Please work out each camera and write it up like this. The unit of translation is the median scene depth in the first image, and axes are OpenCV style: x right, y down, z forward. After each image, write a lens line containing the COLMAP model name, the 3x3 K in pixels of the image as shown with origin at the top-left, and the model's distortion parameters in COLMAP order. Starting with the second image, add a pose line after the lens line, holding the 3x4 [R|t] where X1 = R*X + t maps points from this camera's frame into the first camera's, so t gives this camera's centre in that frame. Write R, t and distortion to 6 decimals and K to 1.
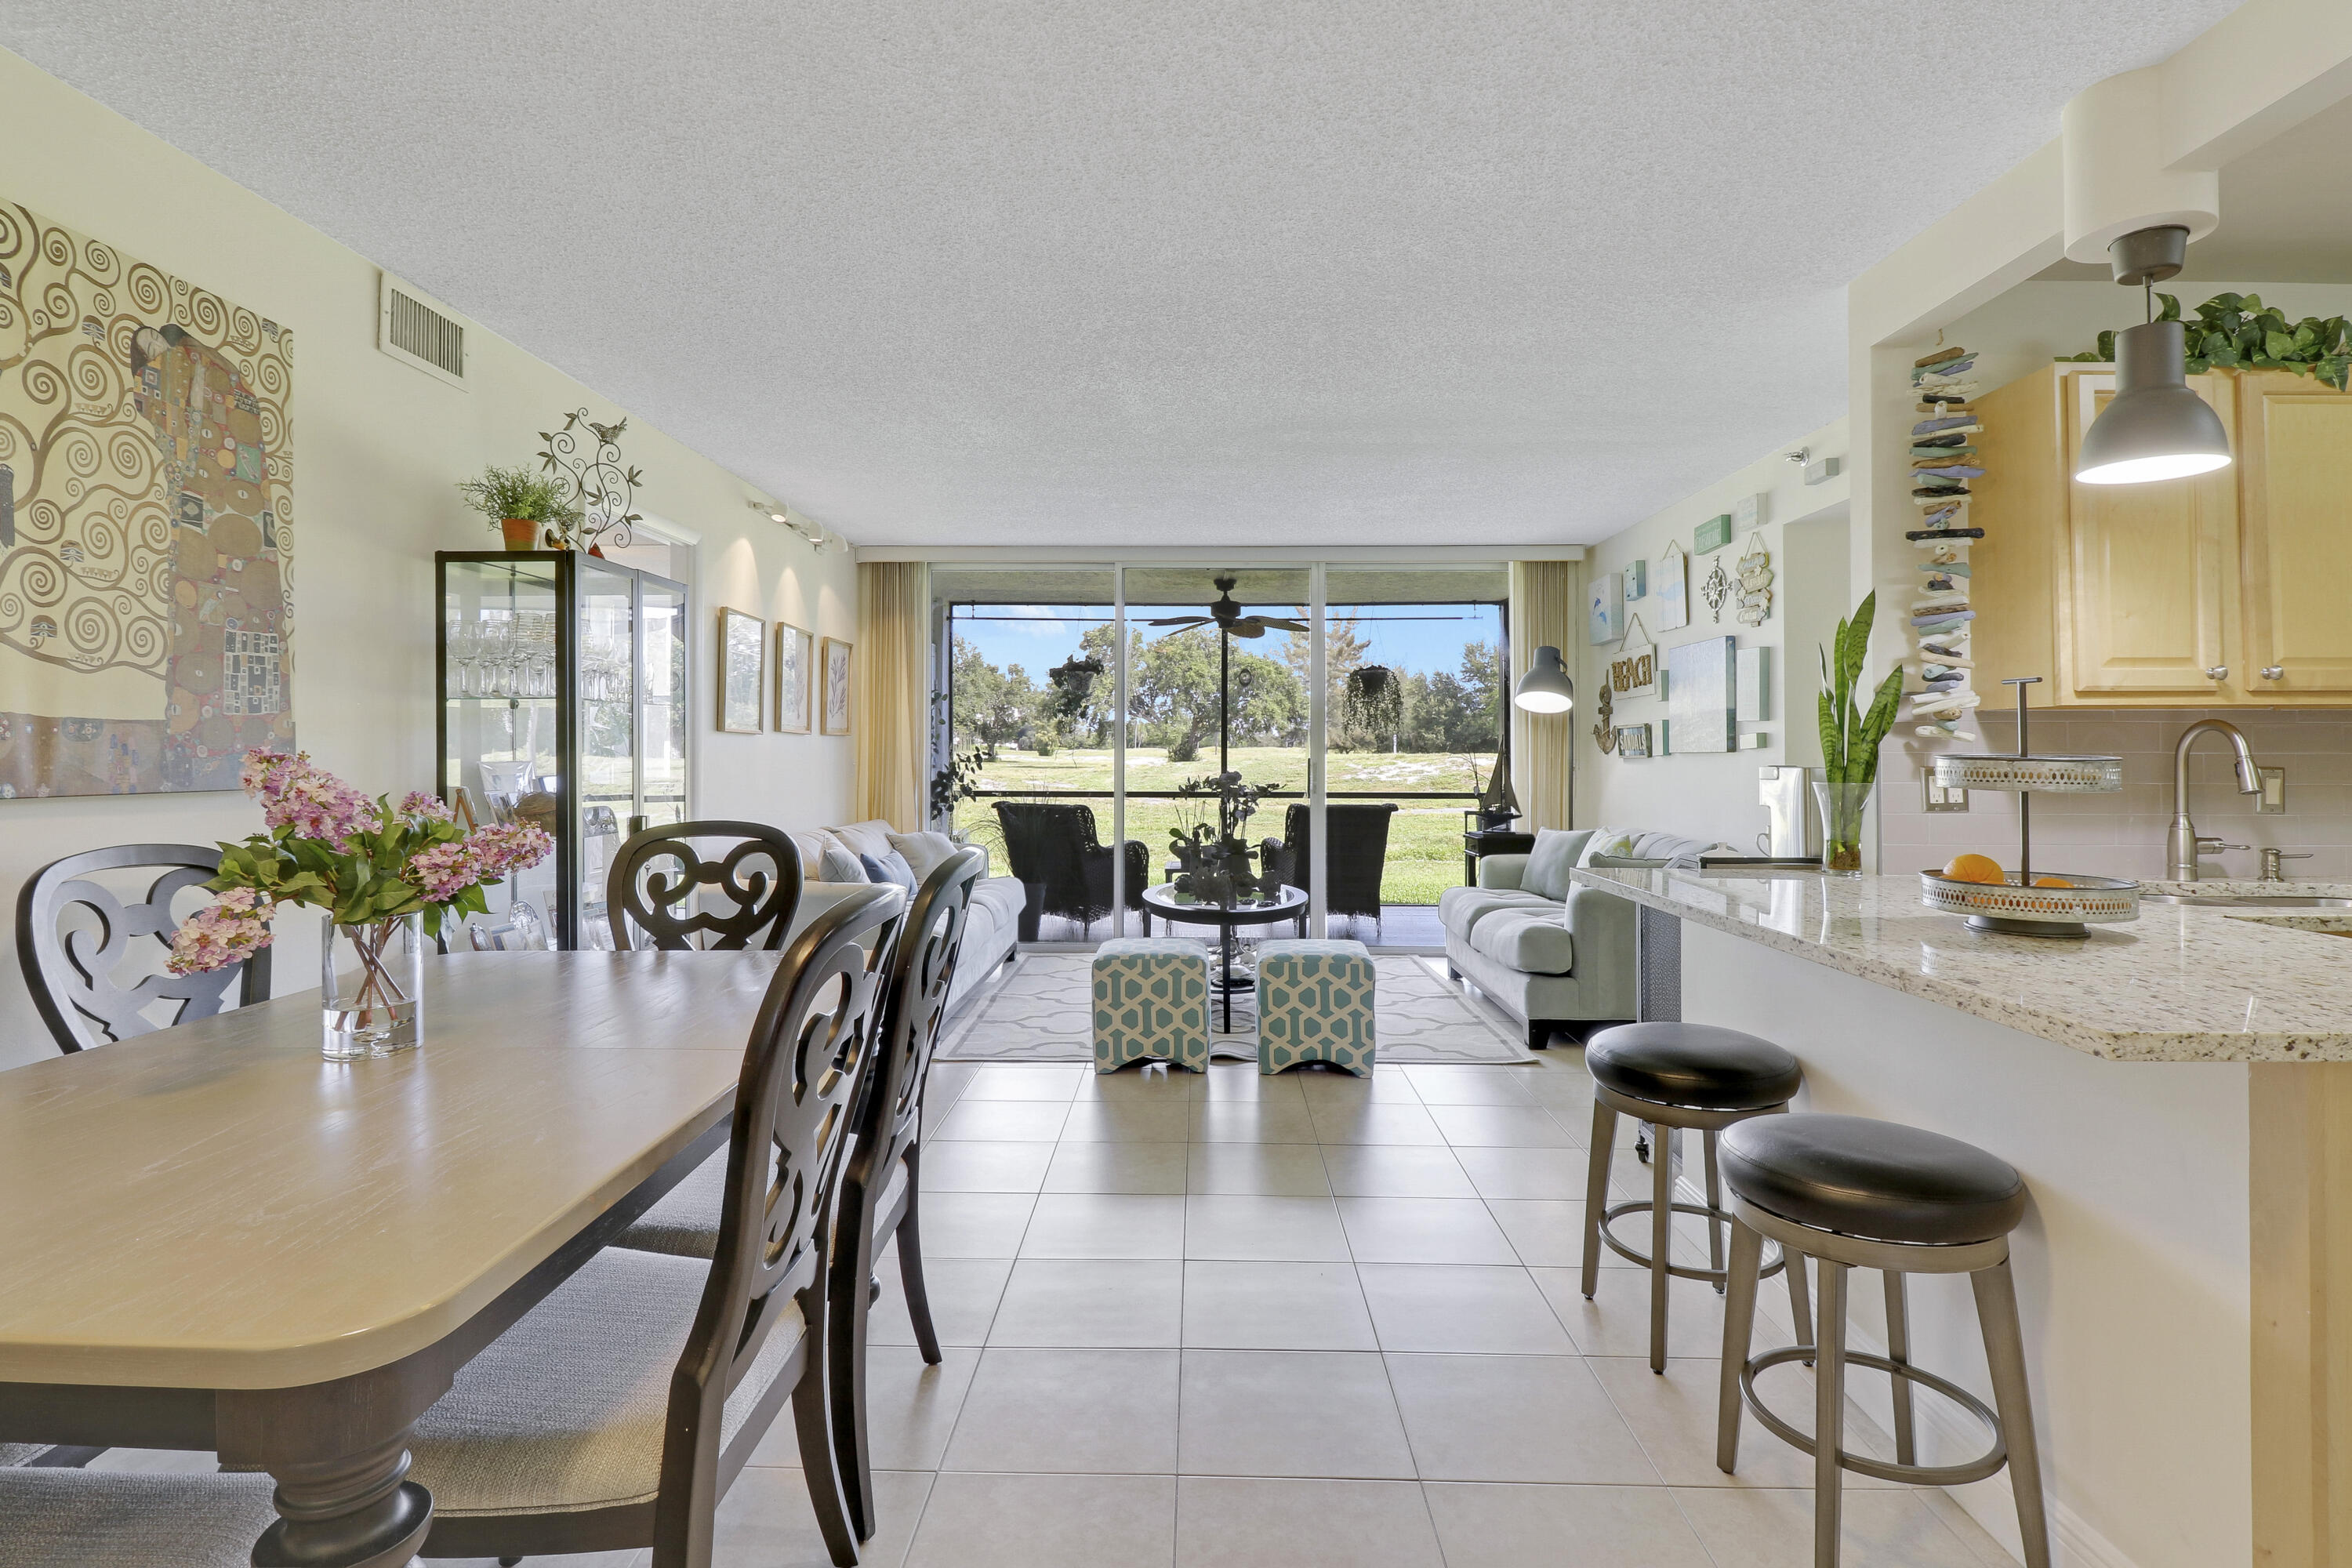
lens RADIAL K [[1131.5, 0, 1181.8], [0, 1131.5, 749.1], [0, 0, 1]] dist [-0.001475, -0.013140]
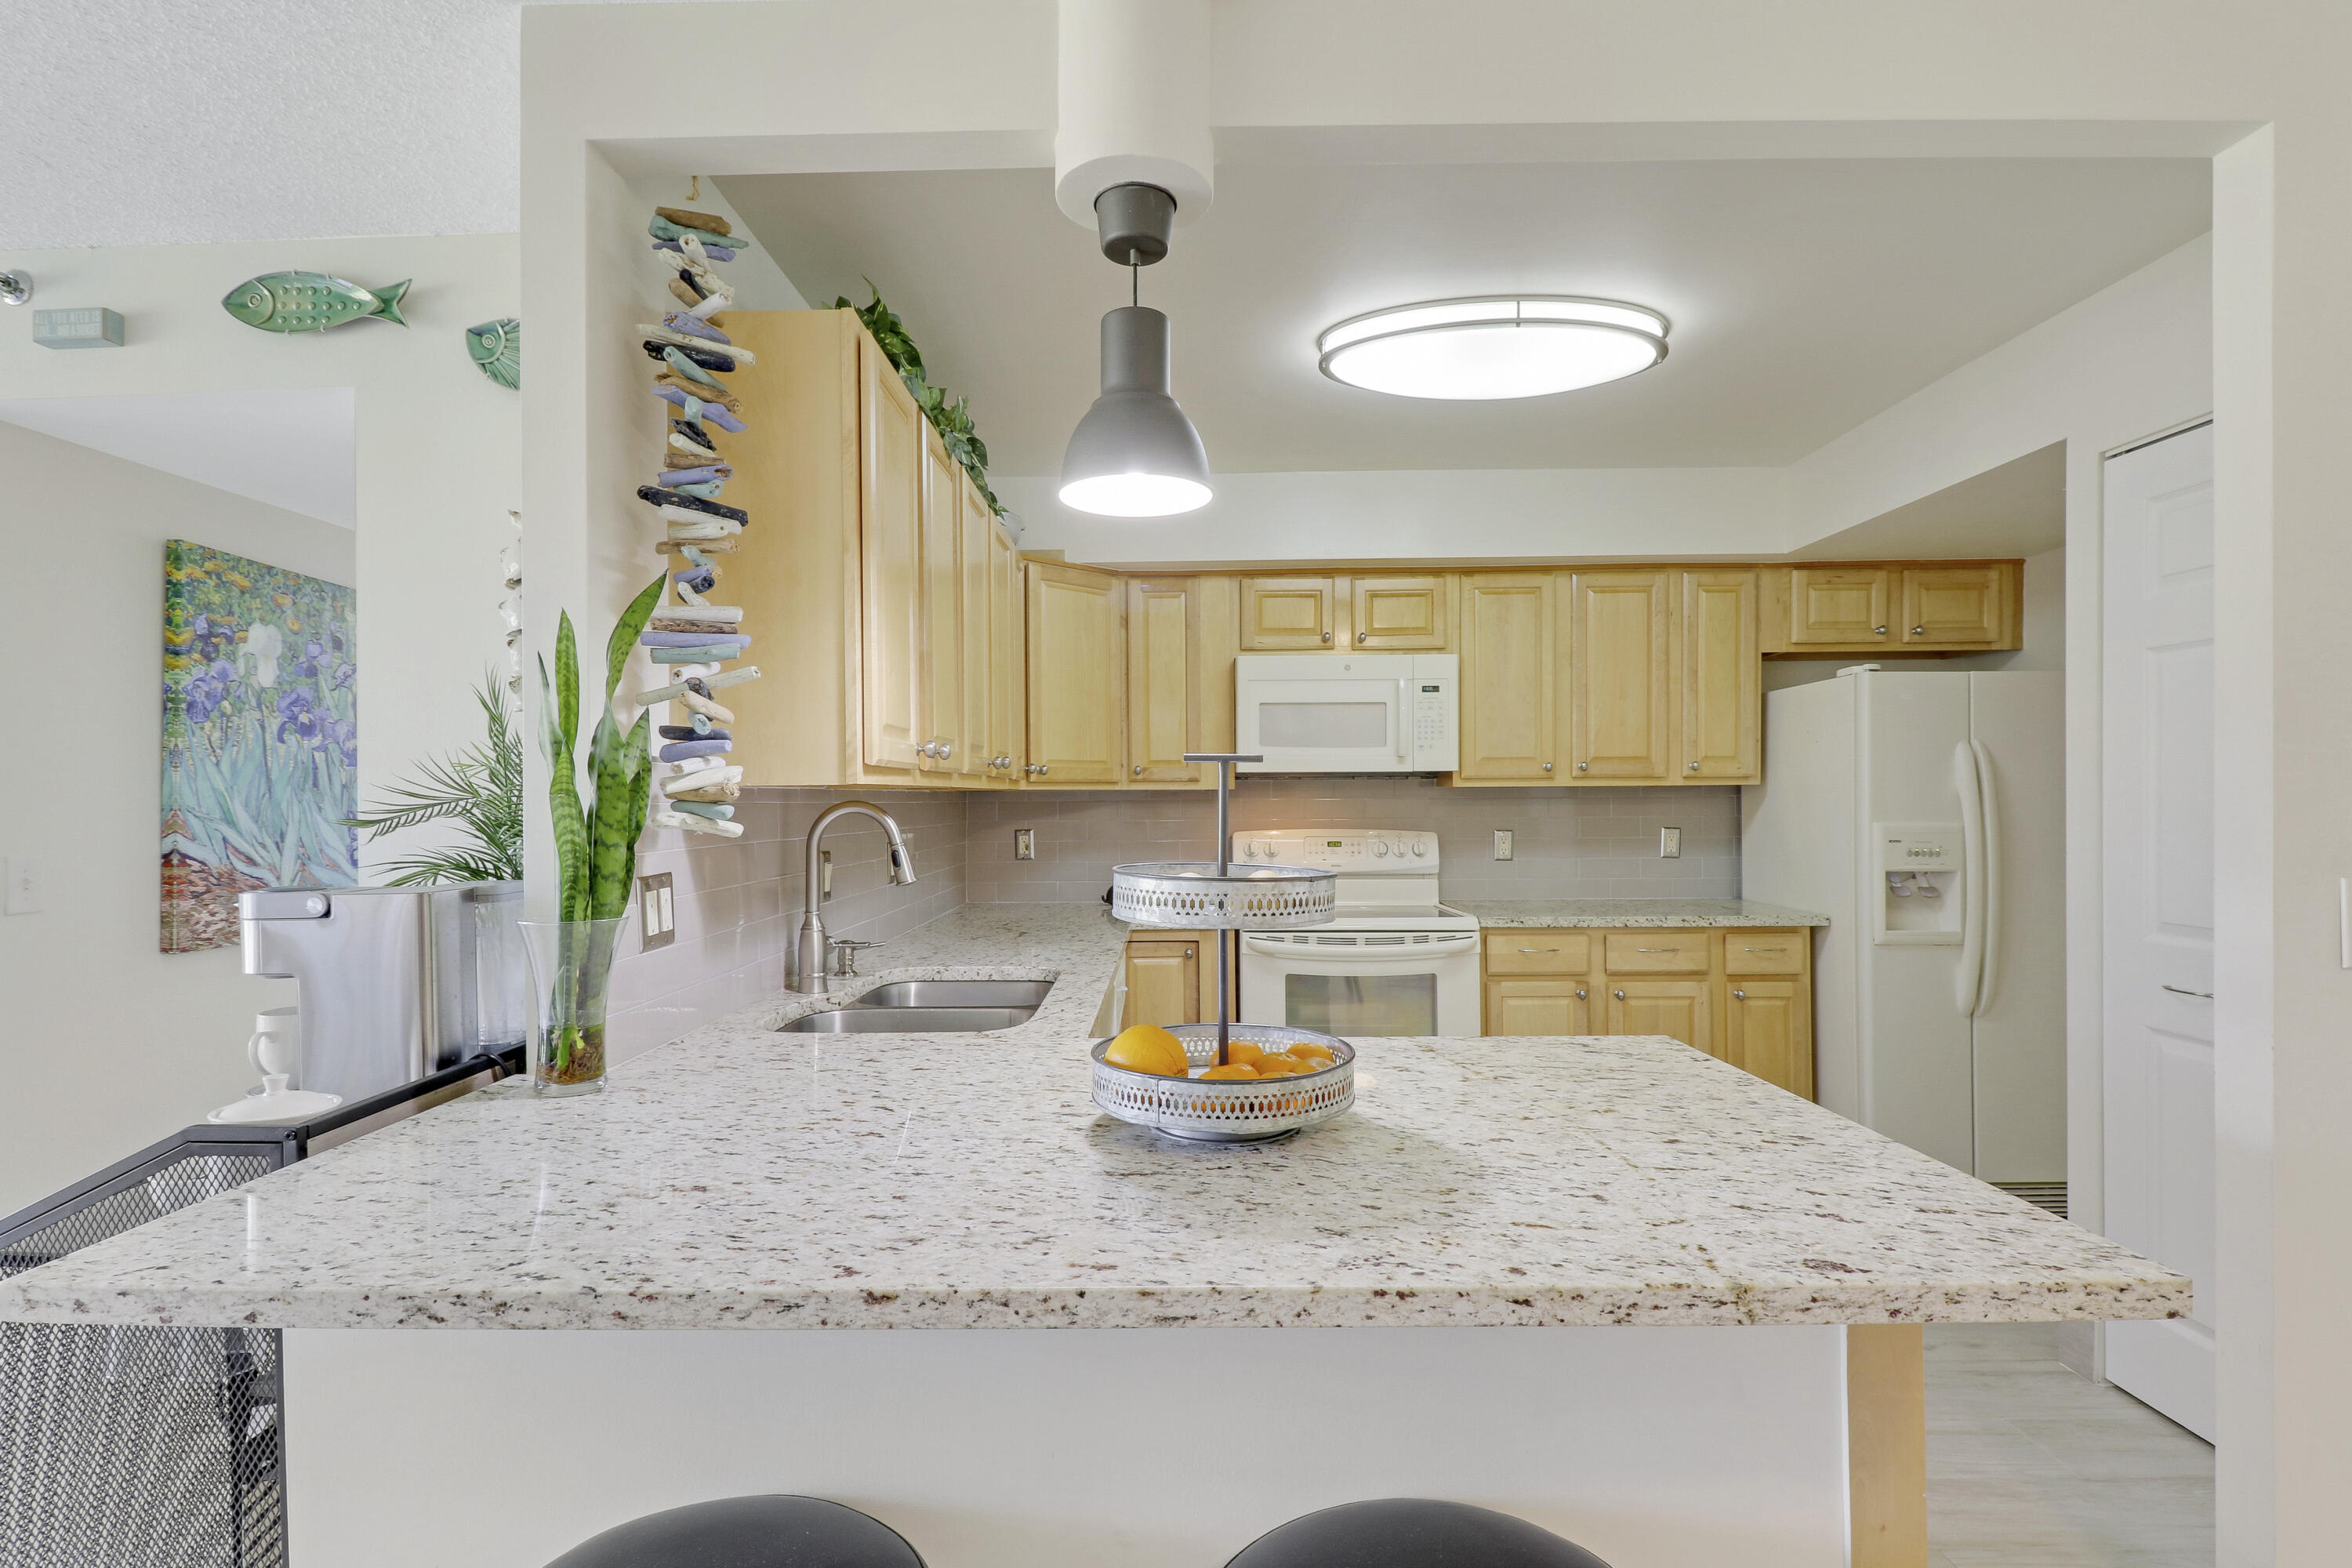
lens RADIAL K [[1133.6, 0, 1169.6], [0, 1133.6, 804.3], [0, 0, 1]] dist [0.004905, -0.009235]
pose [[0.002122, -0.003782, 0.999991, 0.033515], [0.004596, 0.999982, 0.003772, -0.019645], [-0.999987, 0.004588, 0.002140, 0.553101]]
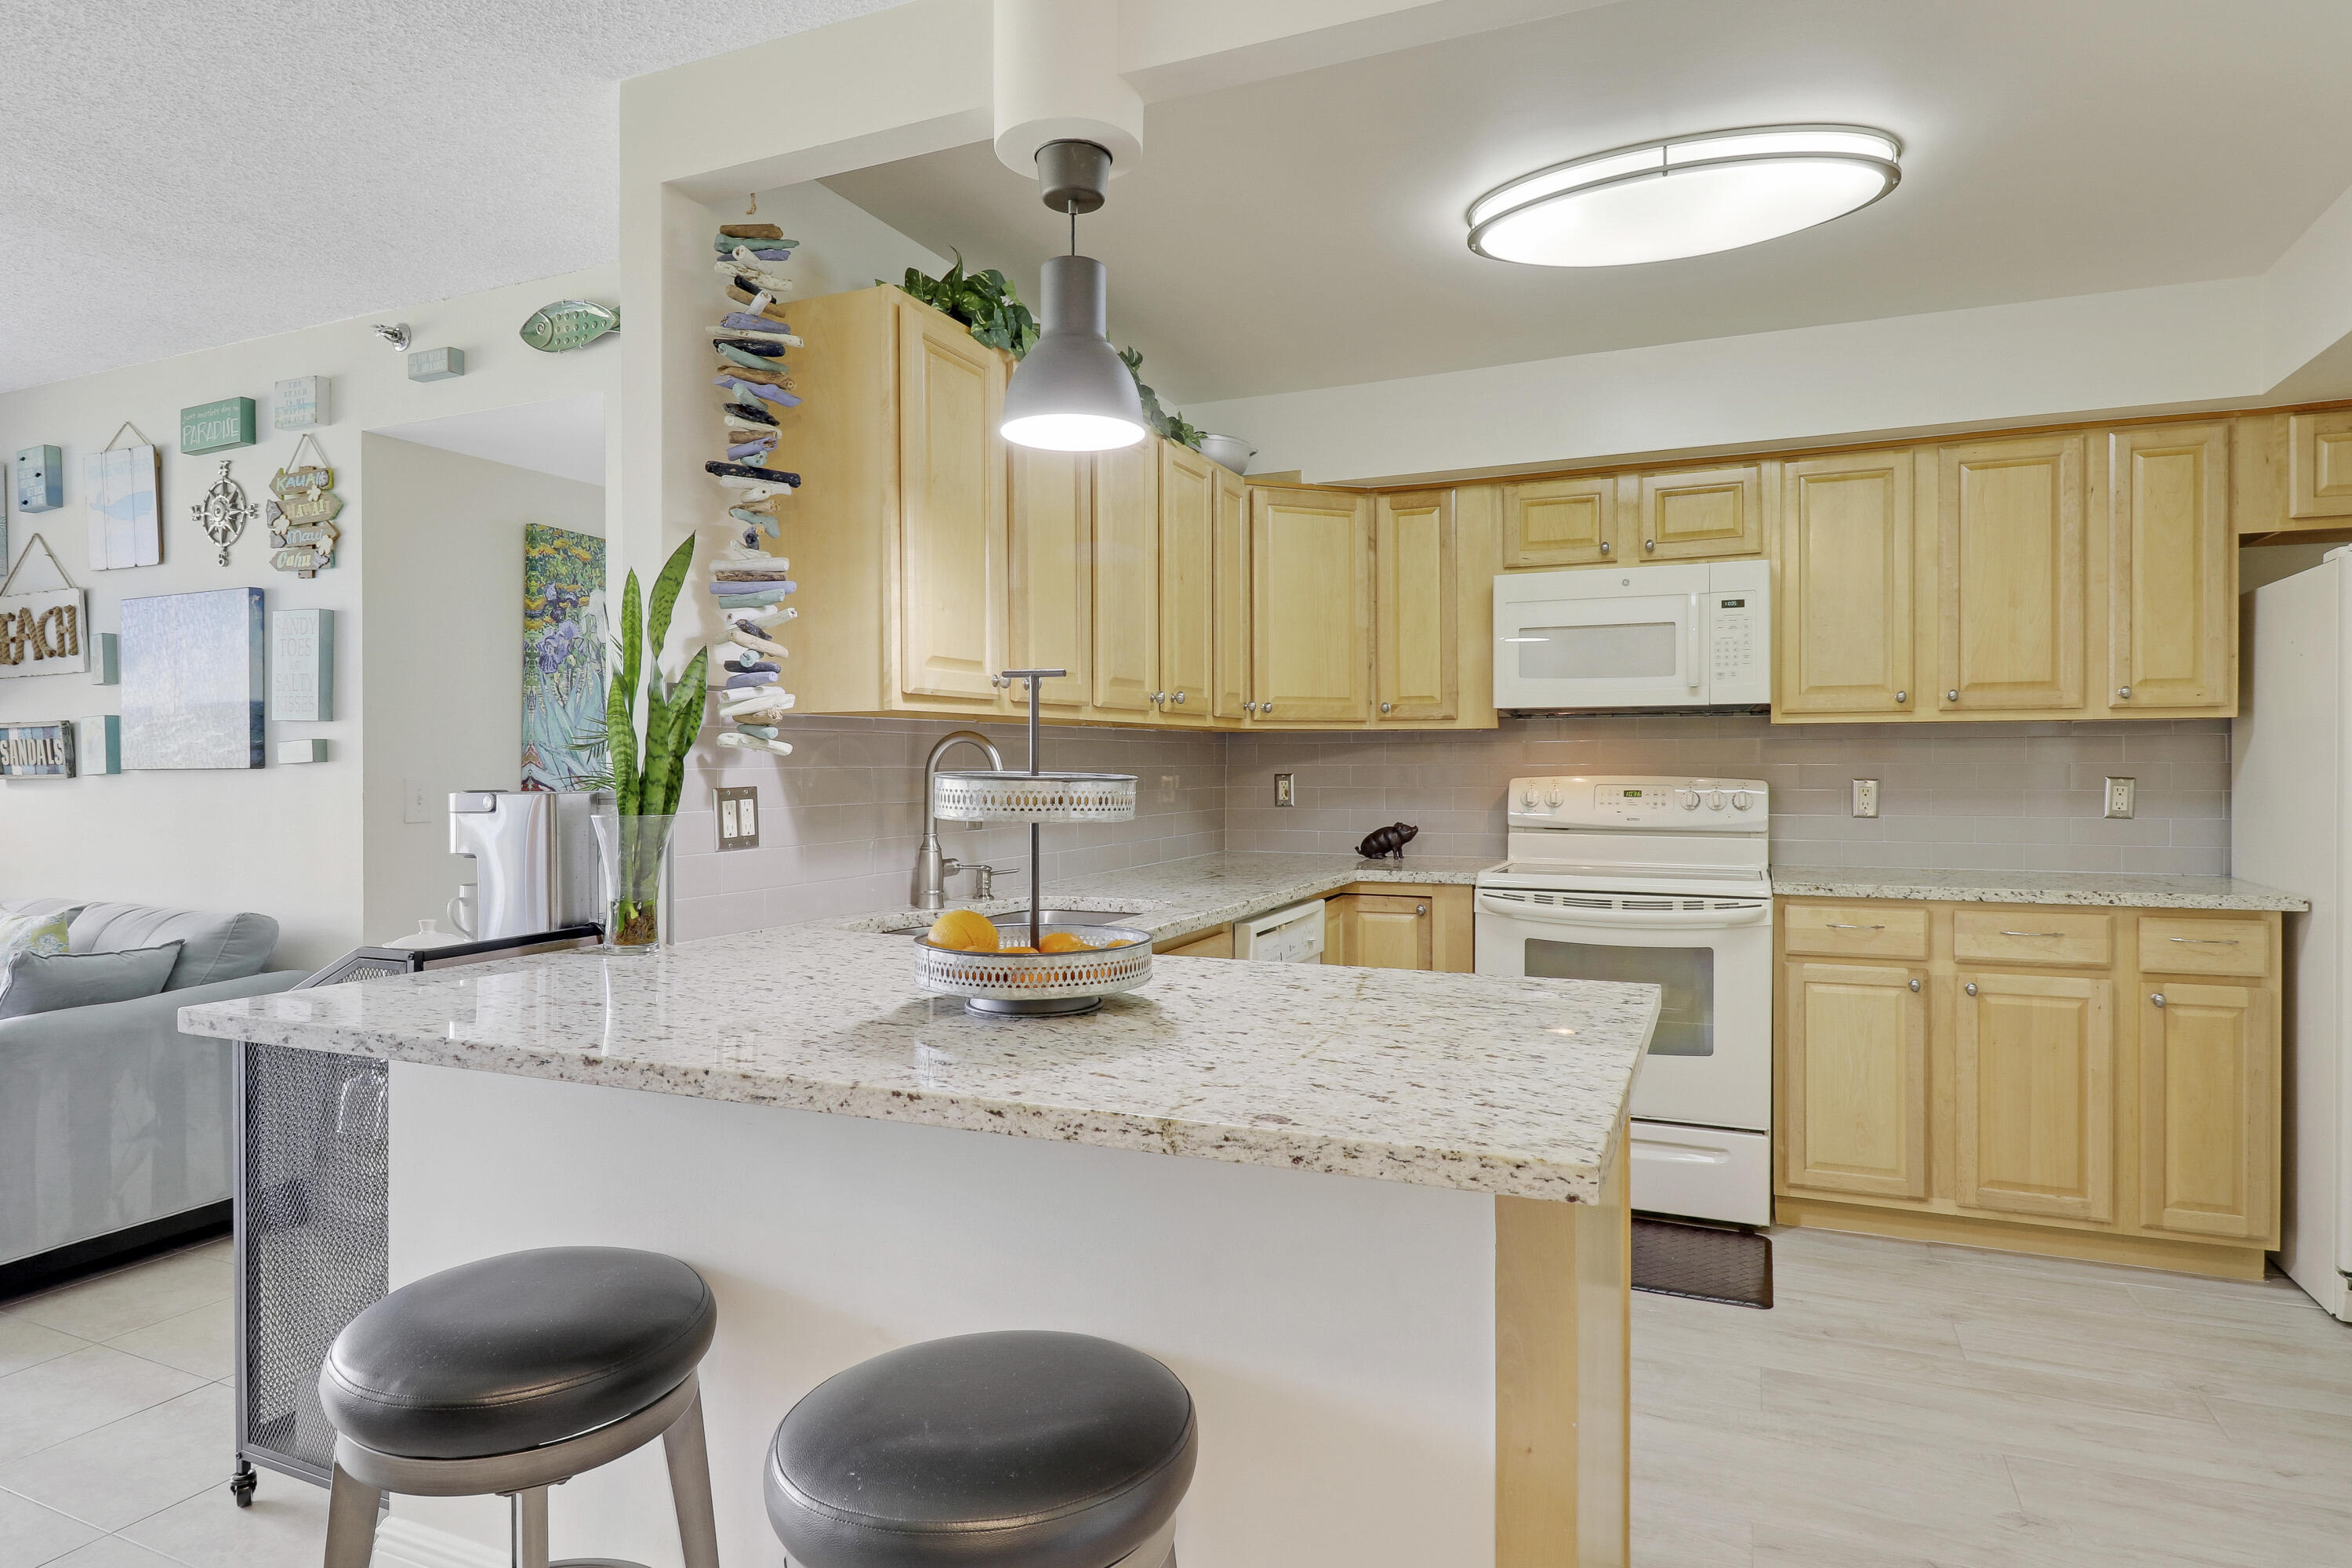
lens RADIAL K [[1336.0, 0, 1164.0], [0, 1336.0, 770.1], [0, 0, 1]] dist [0.003926, -0.008923]
pose [[0.389368, -0.006592, 0.921059, -0.020218], [0.000721, 0.999976, 0.006852, -0.001823], [-0.921082, -0.002004, 0.389363, 0.309378]]
